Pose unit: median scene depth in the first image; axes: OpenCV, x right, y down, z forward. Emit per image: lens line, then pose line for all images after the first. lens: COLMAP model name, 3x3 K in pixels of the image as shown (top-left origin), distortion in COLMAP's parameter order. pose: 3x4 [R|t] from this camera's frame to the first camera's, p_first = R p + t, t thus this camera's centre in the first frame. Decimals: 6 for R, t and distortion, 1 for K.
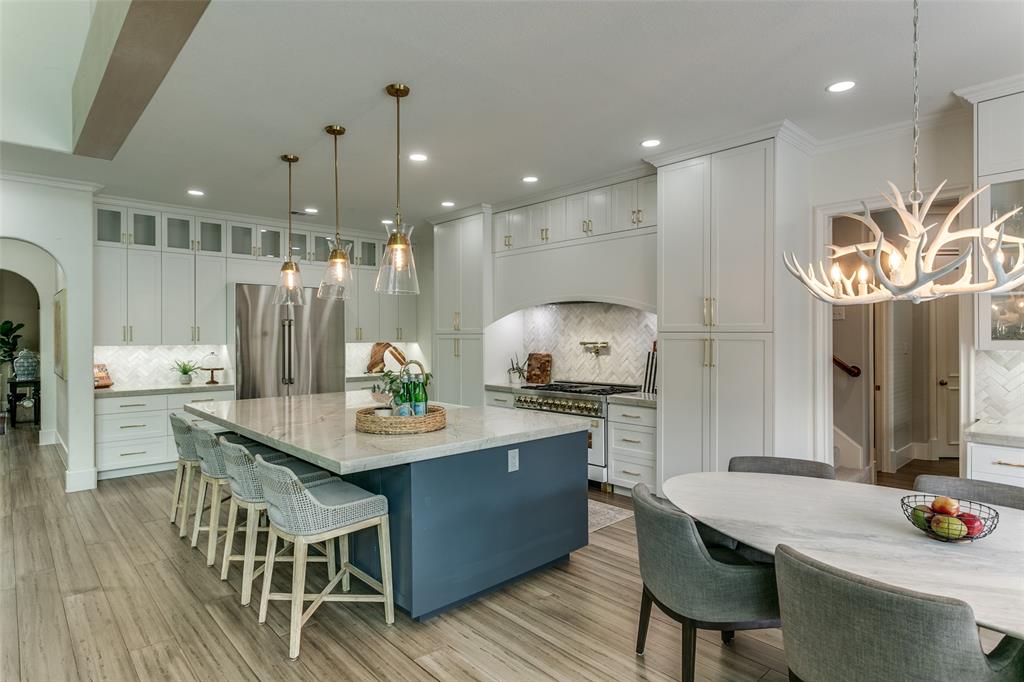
lens RADIAL K [[530.8, 0, 510.0], [0, 530.8, 339.3], [0, 0, 1]] dist [0.017161, -0.001129]
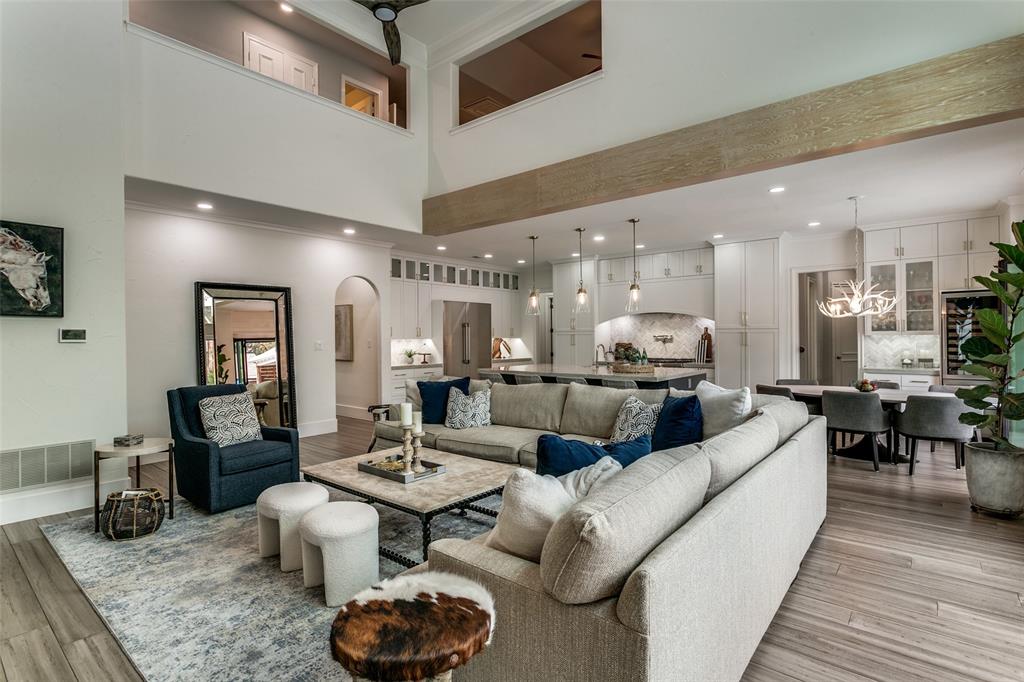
lens RADIAL K [[482.2, 0, 513.6], [0, 482.2, 339.1], [0, 0, 1]] dist [0.014779, 0.000124]
pose [[0.991077, -0.005903, 0.133162, -0.538763], [0.006300, 0.999977, -0.002563, 0.017977], [-0.133144, 0.003379, 0.991091, -0.516796]]
